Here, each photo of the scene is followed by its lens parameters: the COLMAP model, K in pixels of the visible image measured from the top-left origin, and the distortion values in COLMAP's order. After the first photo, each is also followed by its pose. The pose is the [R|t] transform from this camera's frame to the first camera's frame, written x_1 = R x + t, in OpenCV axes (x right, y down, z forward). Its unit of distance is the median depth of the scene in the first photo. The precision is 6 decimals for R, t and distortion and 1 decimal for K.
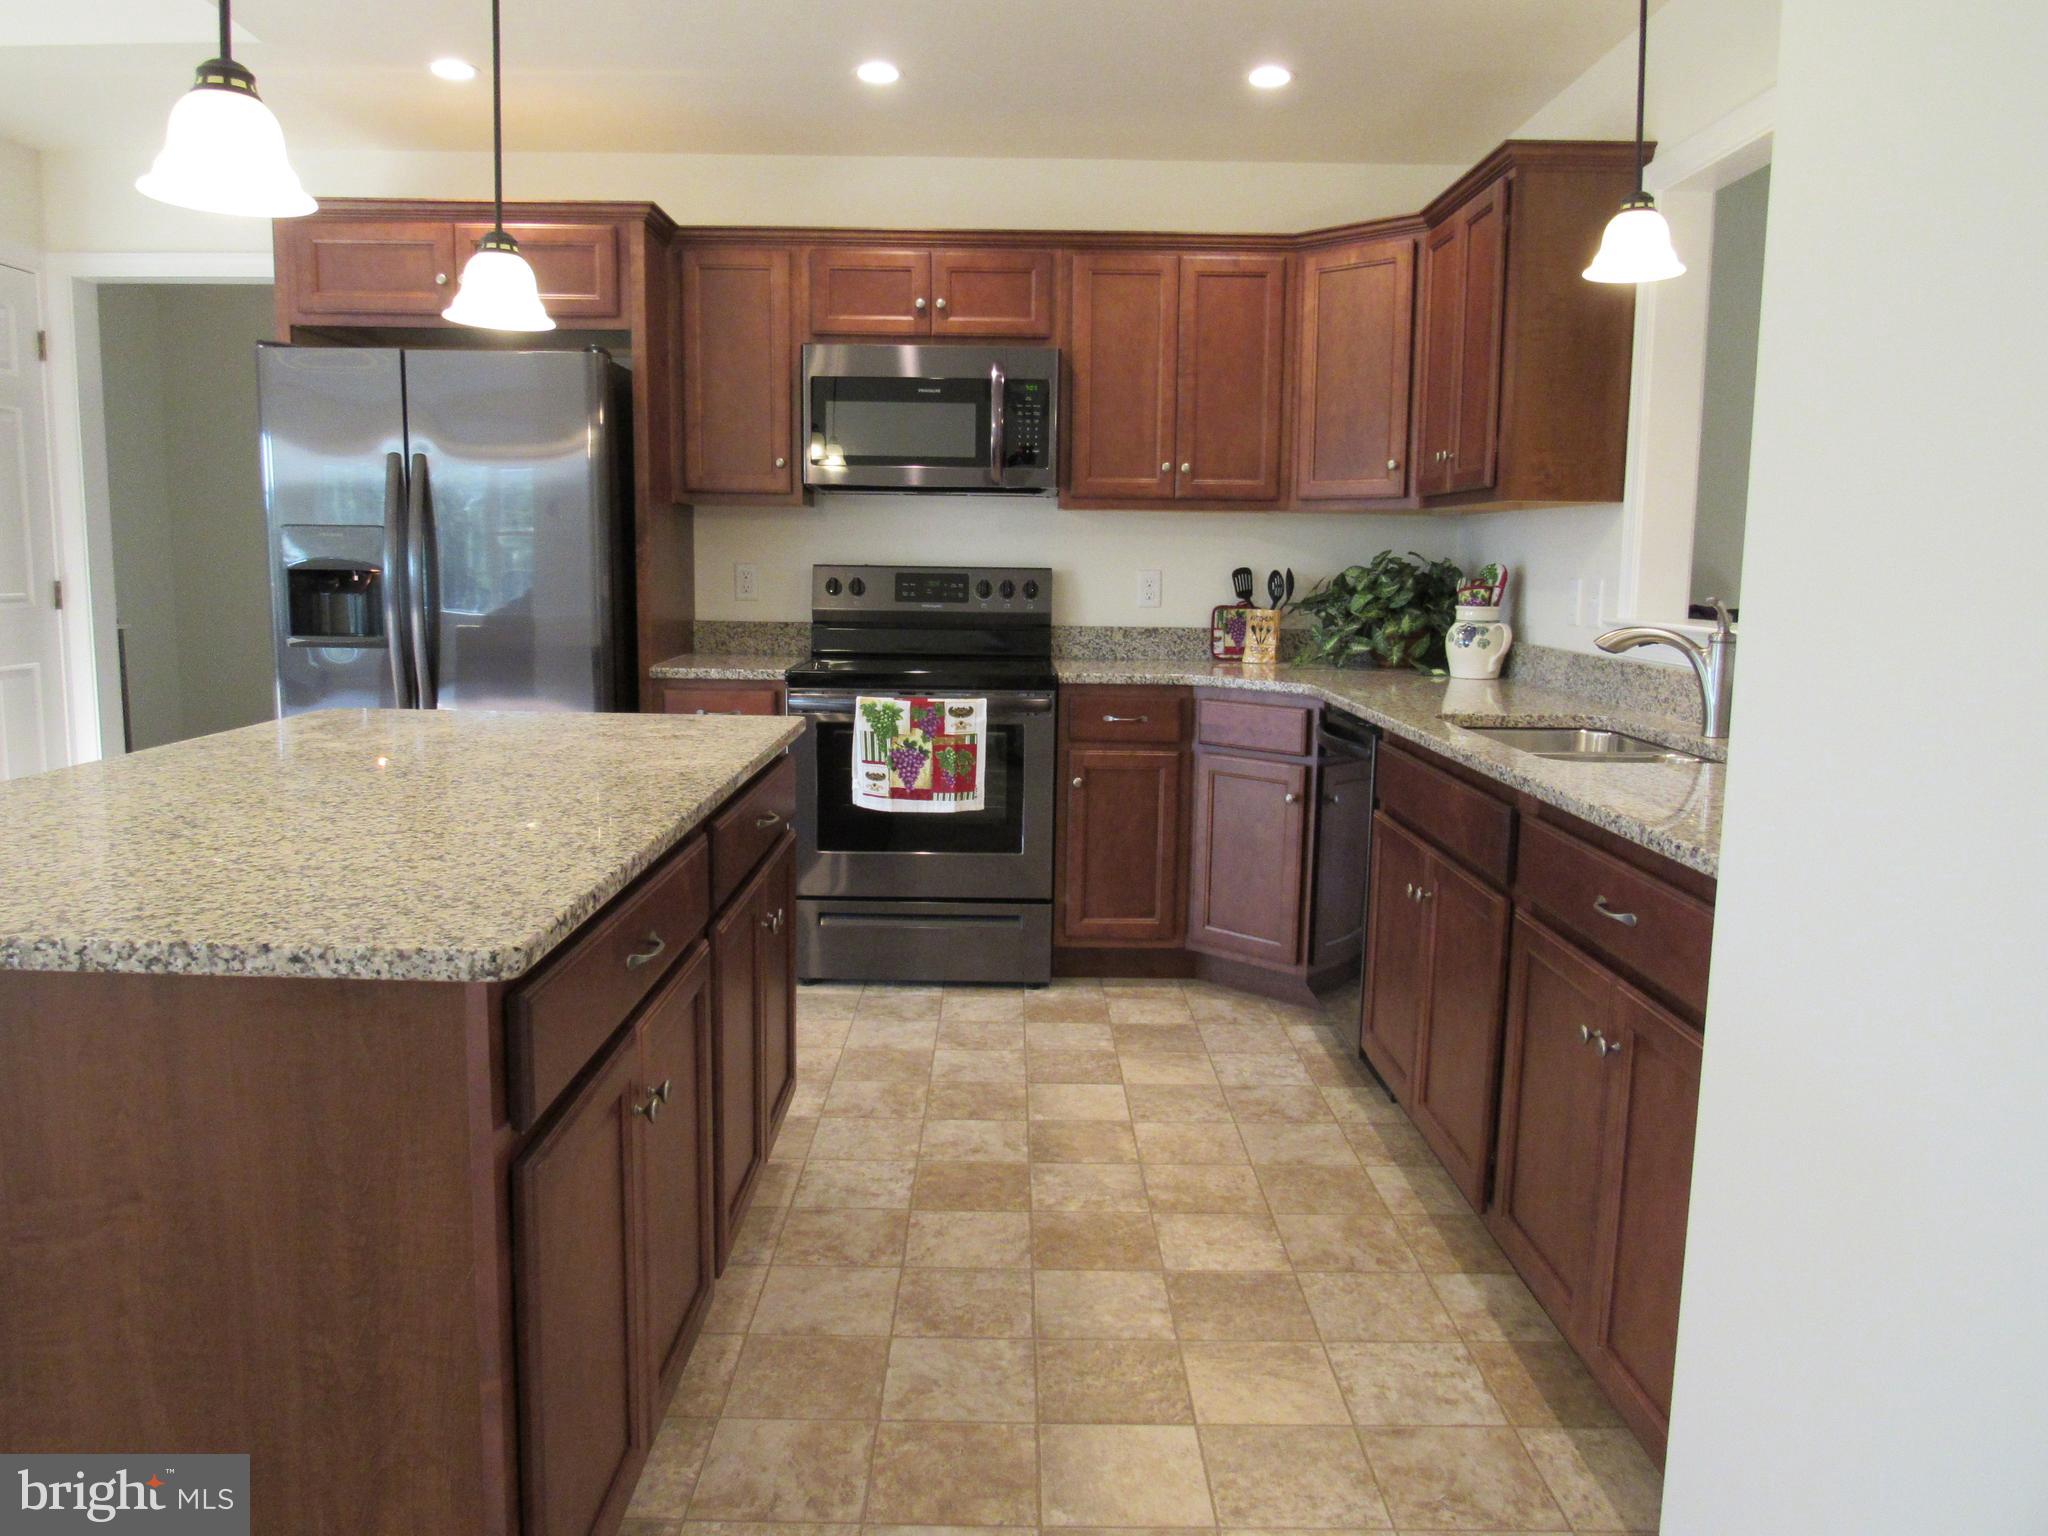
lens RADIAL K [[1464.9, 0, 1007.8], [0, 1464.9, 755.3], [0, 0, 1]] dist [-0.020820, -0.000733]
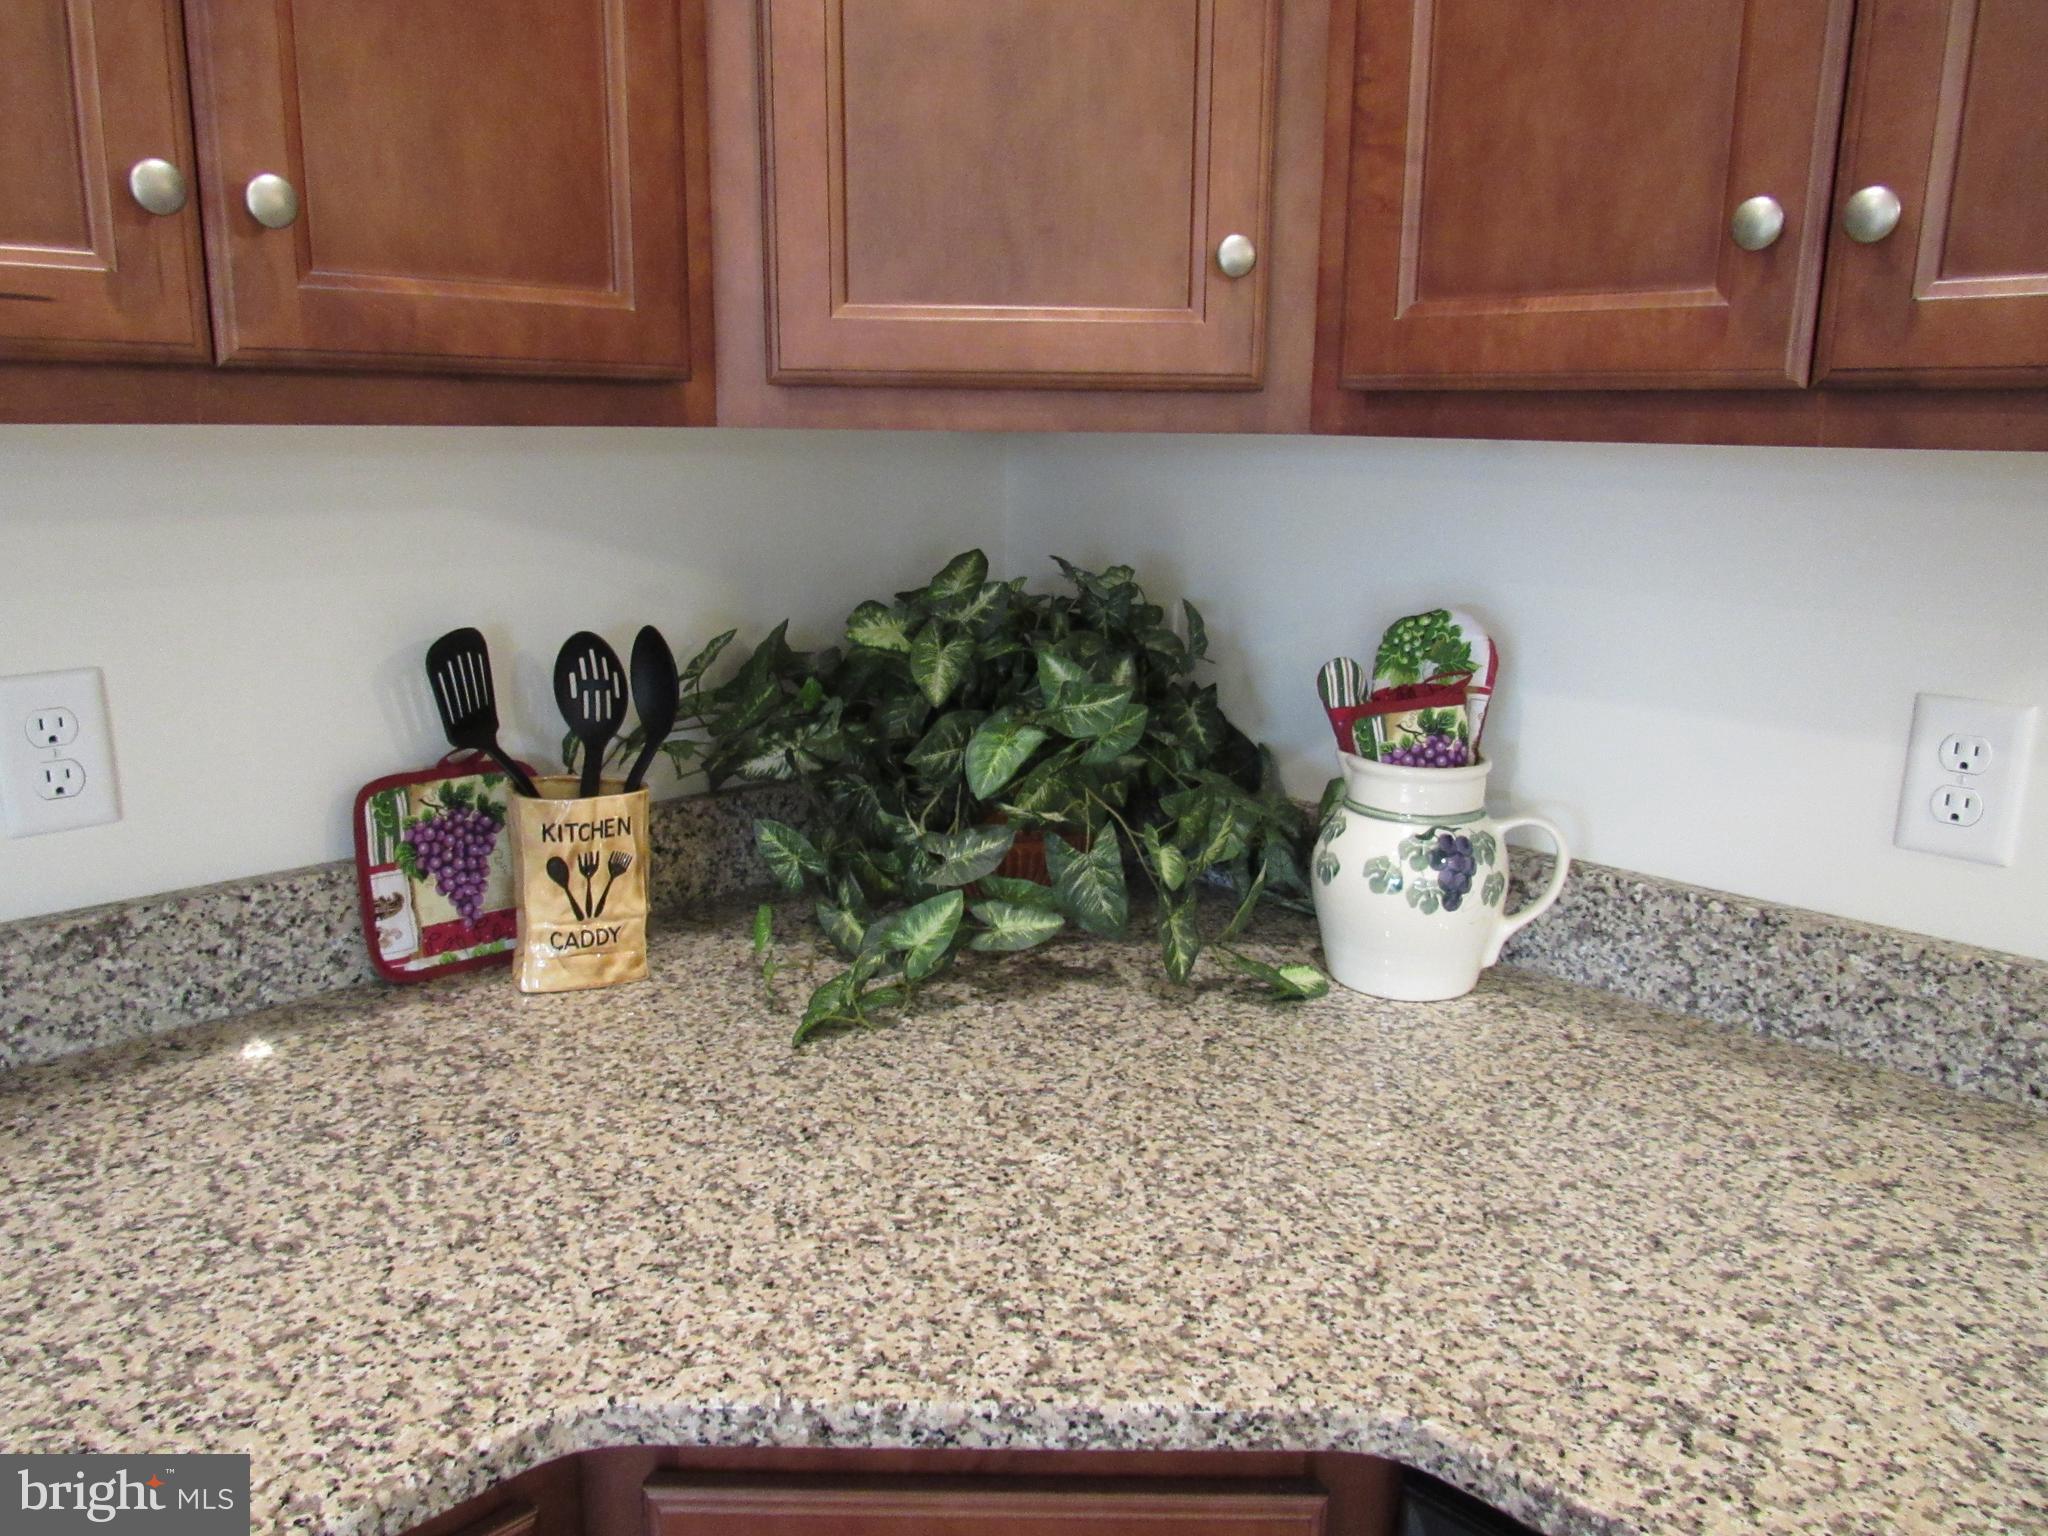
lens RADIAL K [[1464.9, 0, 1017.0], [0, 1464.9, 762.3], [0, 0, 1]] dist [-0.020820, -0.000733]
pose [[0.697926, -0.158076, 0.698507, 0.045919], [0.089391, 0.986937, 0.134033, -0.139929], [-0.710569, -0.031105, 0.702939, 0.790436]]
